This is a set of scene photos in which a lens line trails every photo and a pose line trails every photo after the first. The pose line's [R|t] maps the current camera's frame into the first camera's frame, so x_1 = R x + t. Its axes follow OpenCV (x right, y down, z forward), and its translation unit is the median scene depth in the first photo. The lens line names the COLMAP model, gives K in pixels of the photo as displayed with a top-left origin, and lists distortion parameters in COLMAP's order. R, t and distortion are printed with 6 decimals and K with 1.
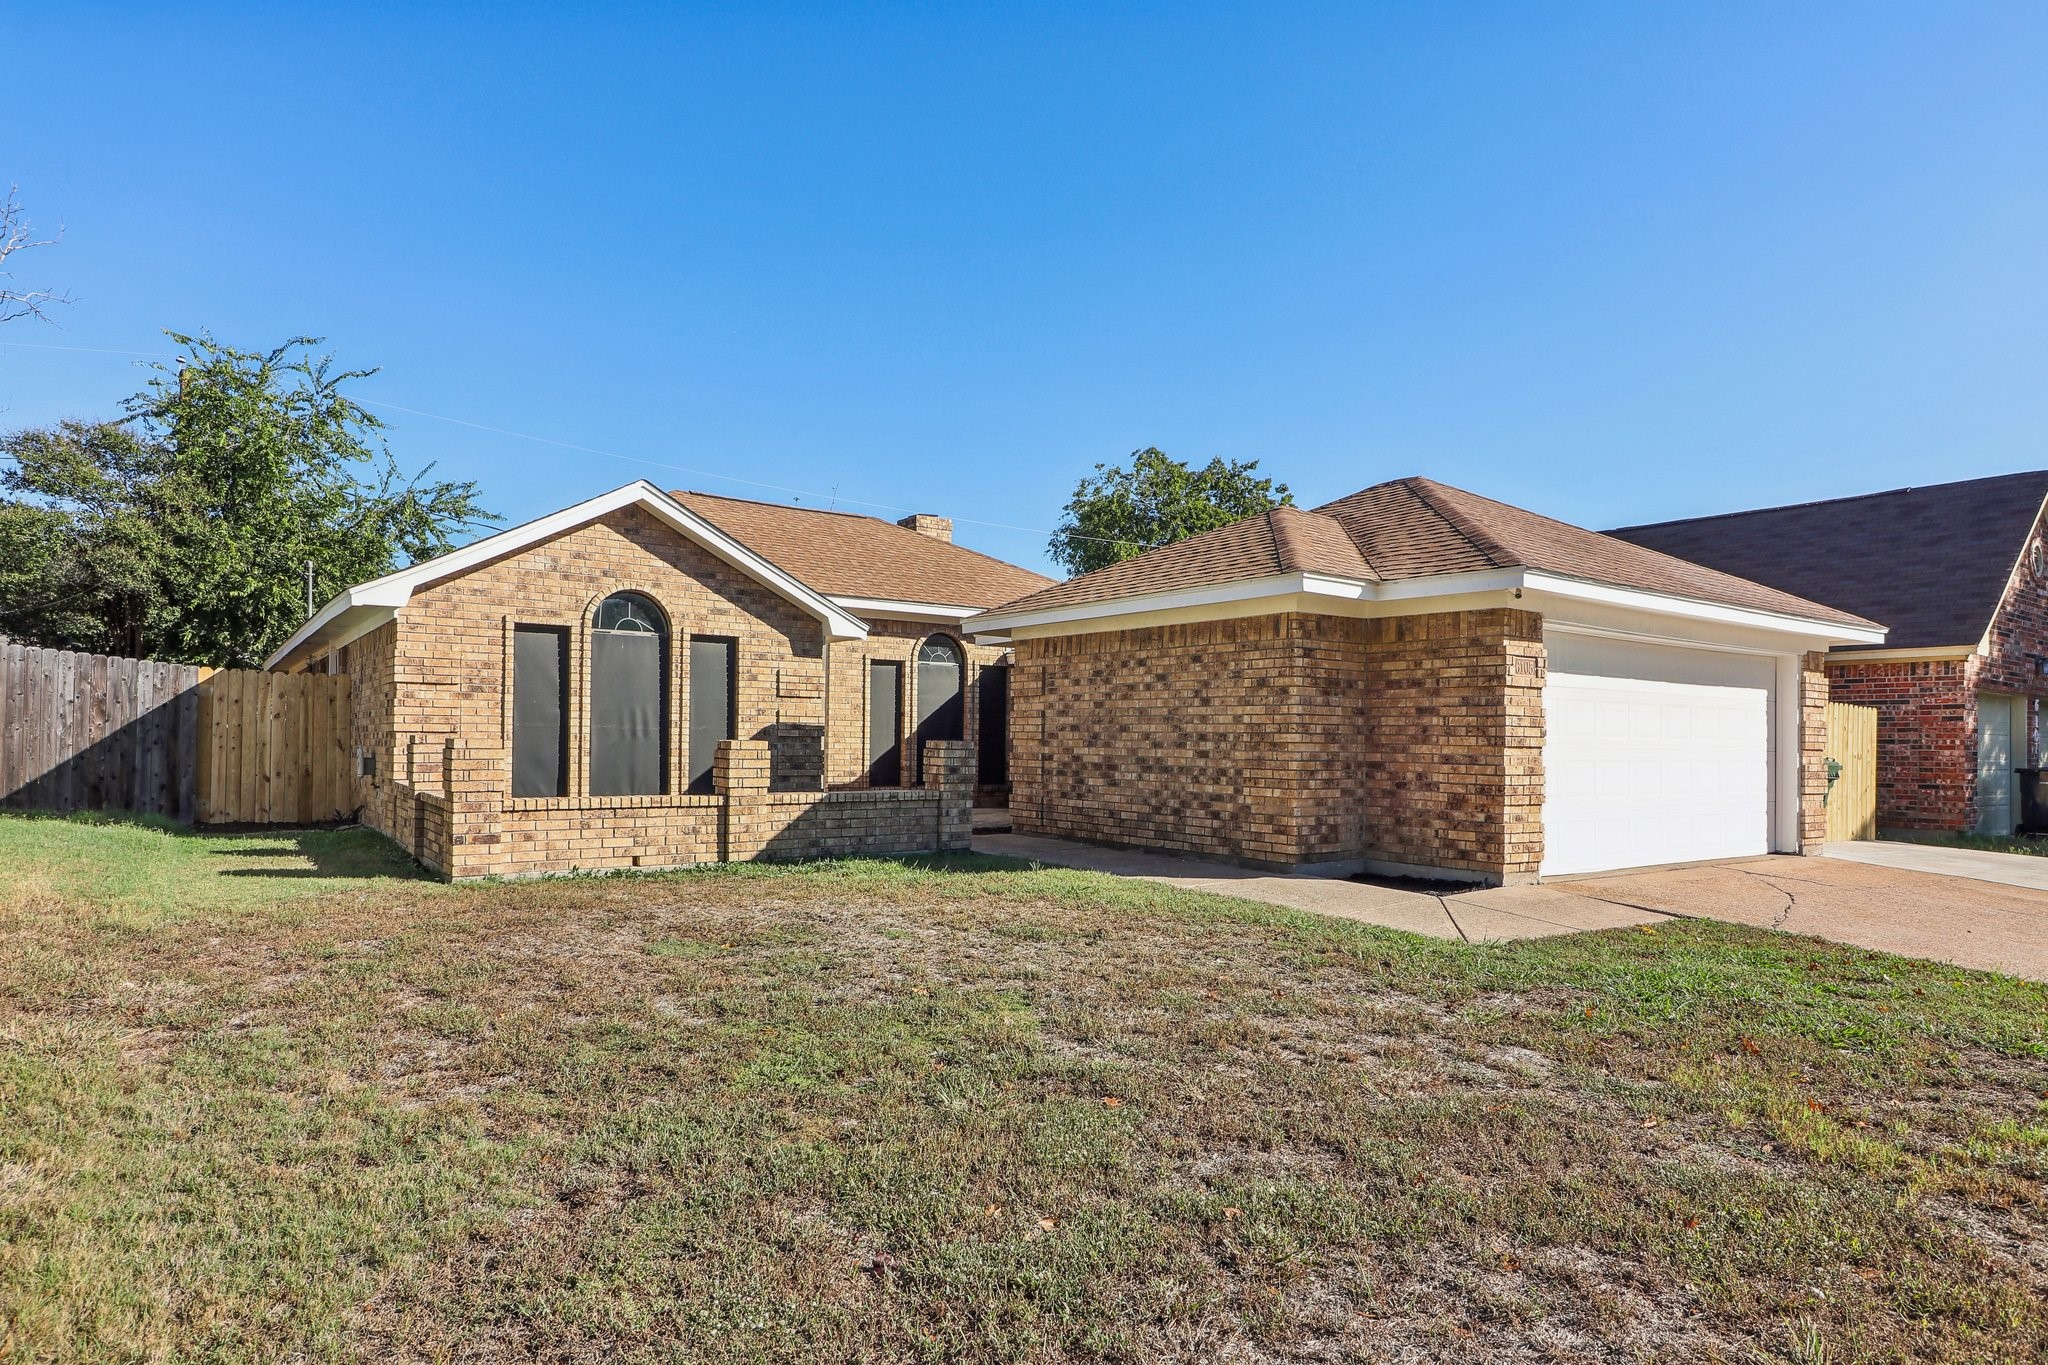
lens RADIAL K [[1189.4, 0, 1019.0], [0, 1189.4, 741.3], [0, 0, 1]] dist [0.002660, 0.000835]
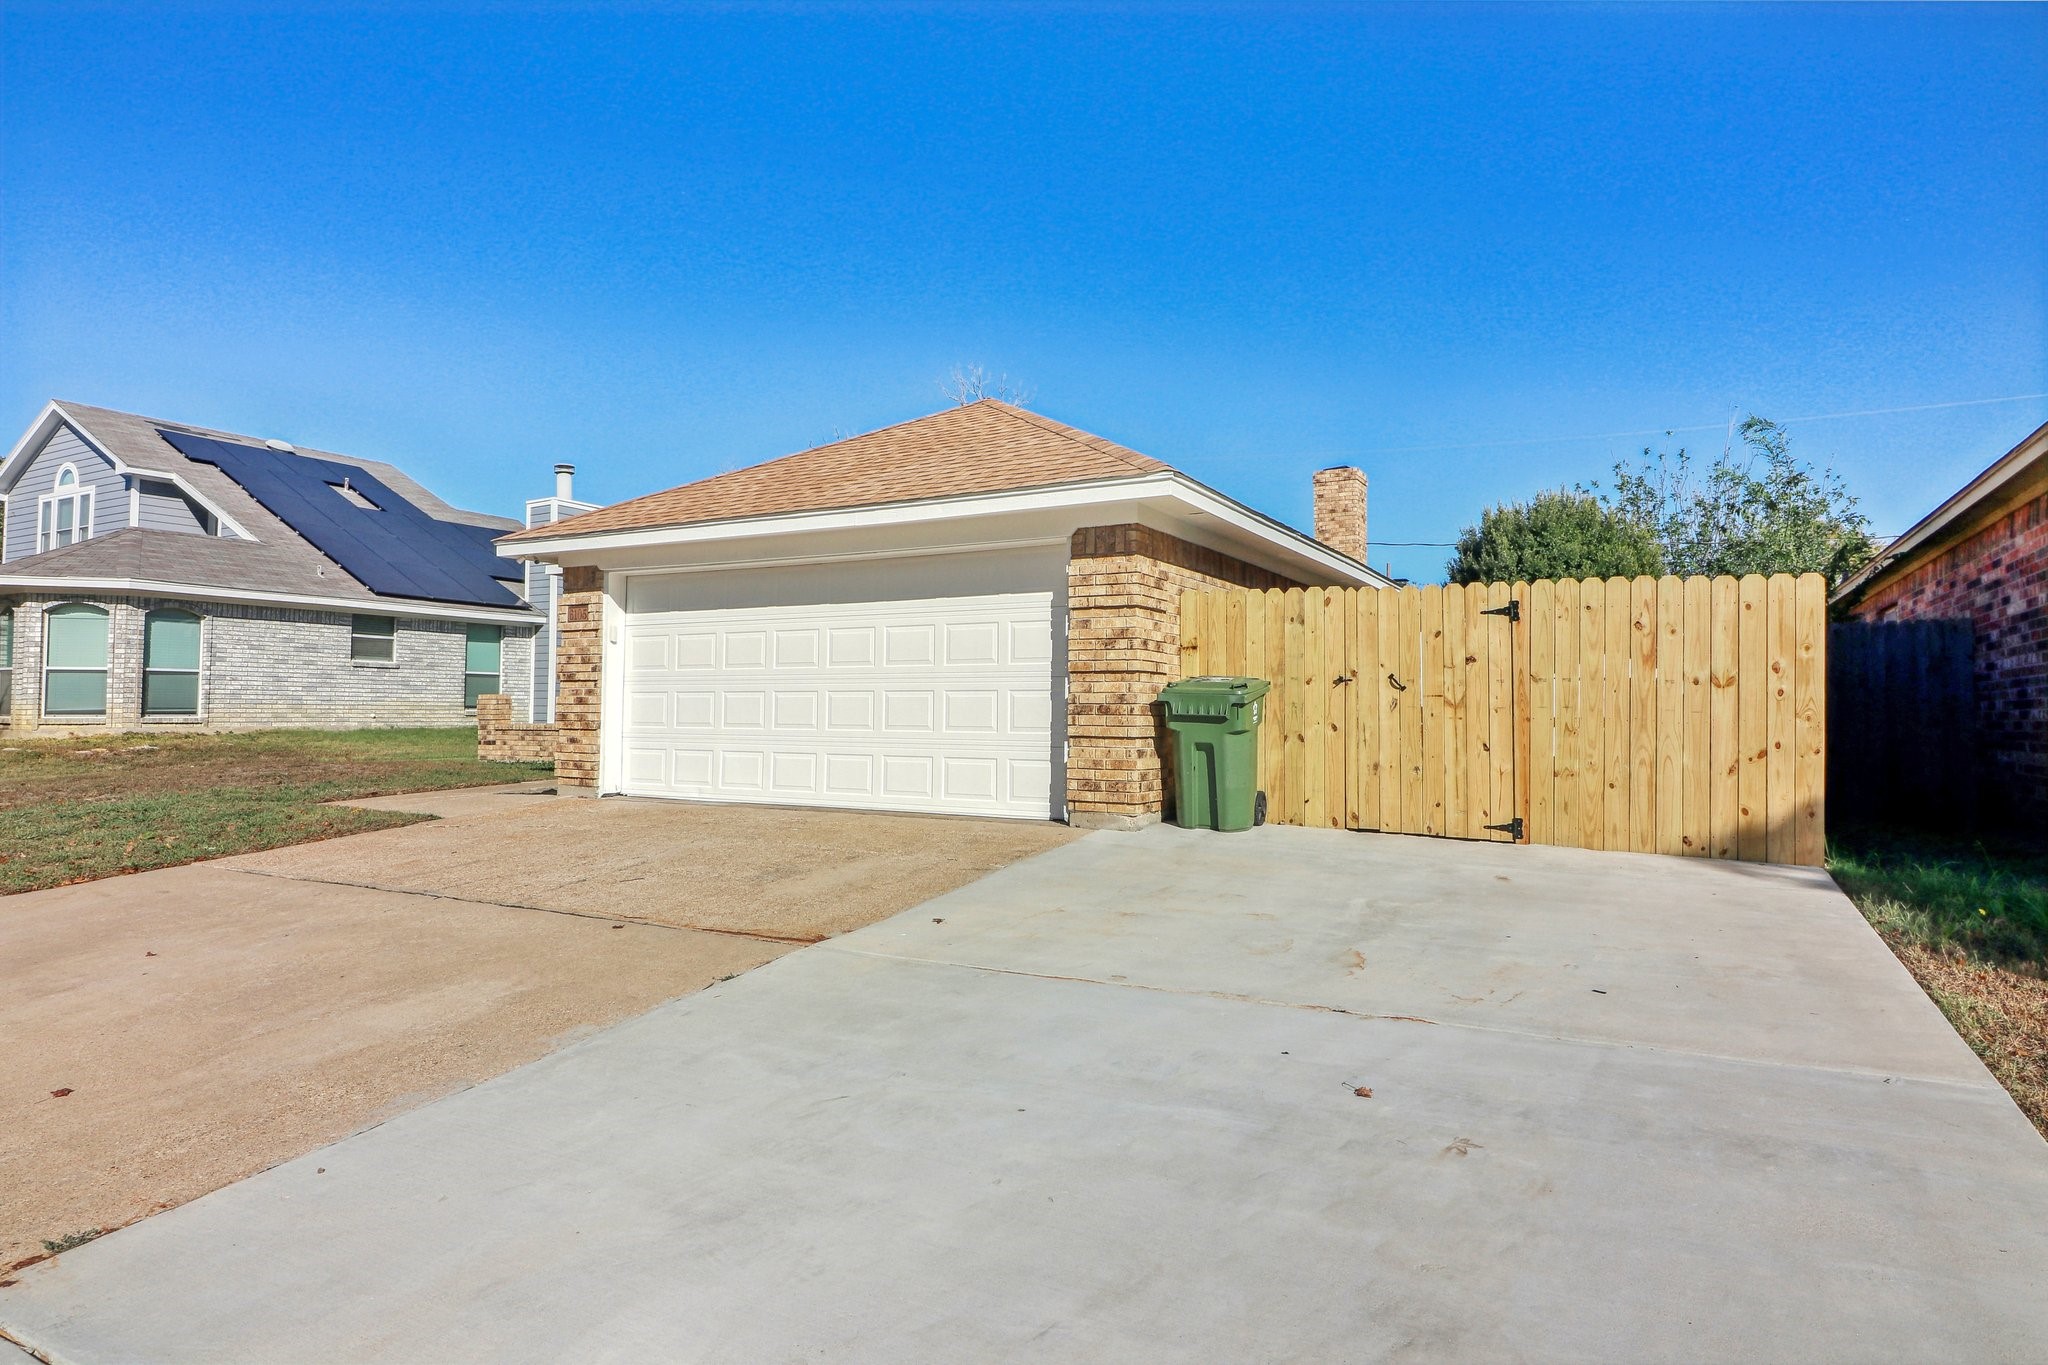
lens RADIAL K [[1189.4, 0, 1016.6], [0, 1189.4, 680.3], [0, 0, 1]] dist [0.002660, 0.000835]
pose [[0.408861, -0.035953, -0.911888, 1.381355], [-0.000385, 0.999217, -0.039569, 0.042041], [0.912597, 0.016529, 0.408527, 0.746680]]
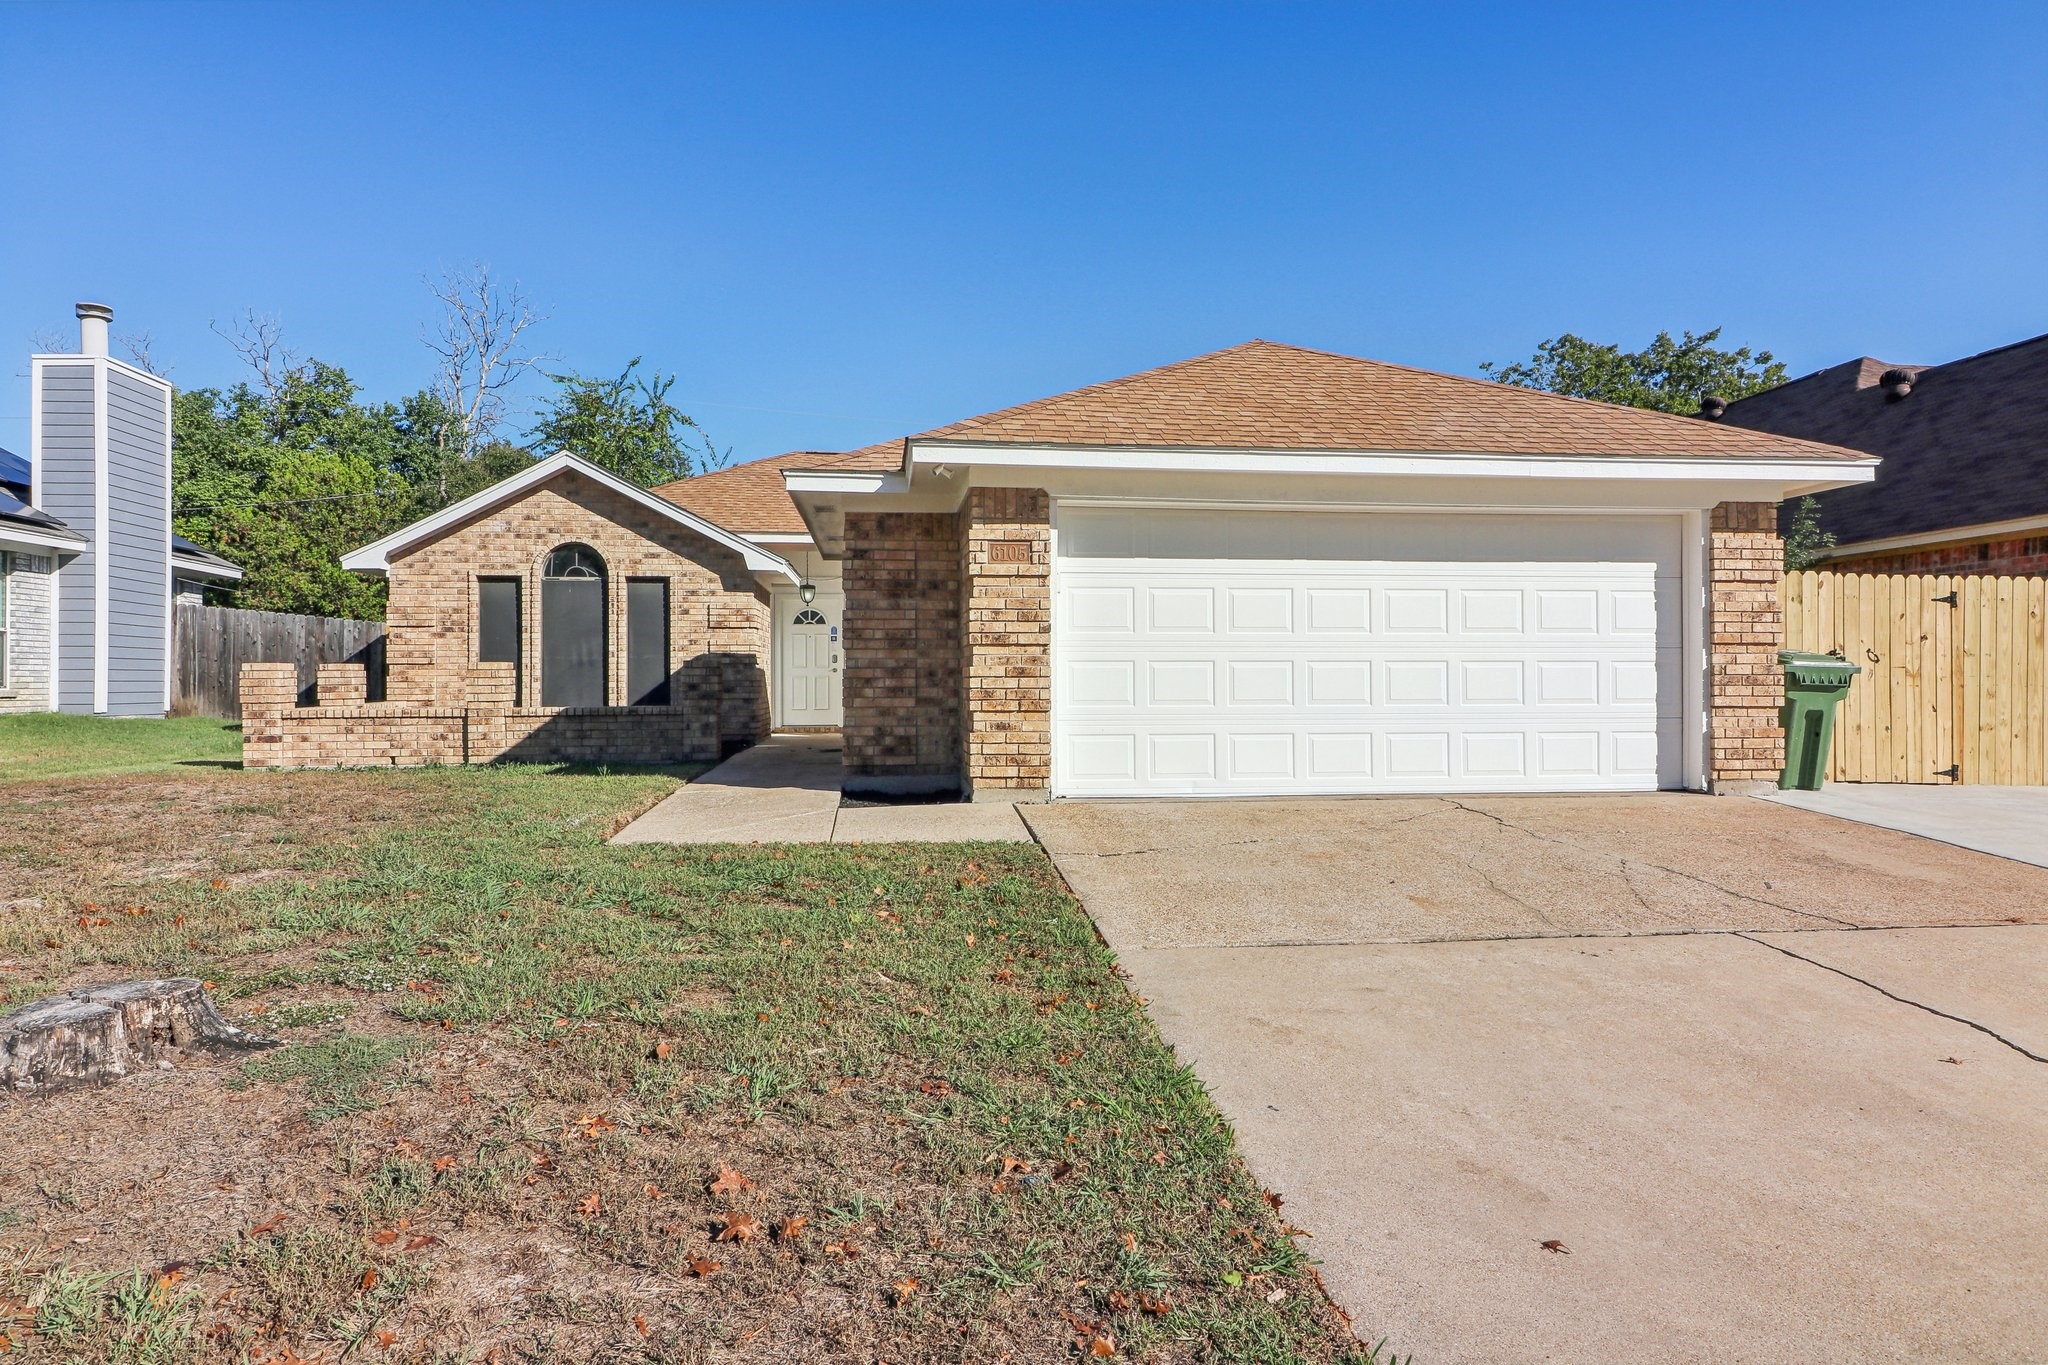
lens RADIAL K [[1189.4, 0, 1033.6], [0, 1189.4, 683.8], [0, 0, 1]] dist [0.002660, 0.000835]
pose [[0.869538, -0.016625, -0.493586, 0.709490], [0.013939, 0.999861, -0.009121, 0.034006], [0.493669, 0.001051, 0.869649, 0.205627]]
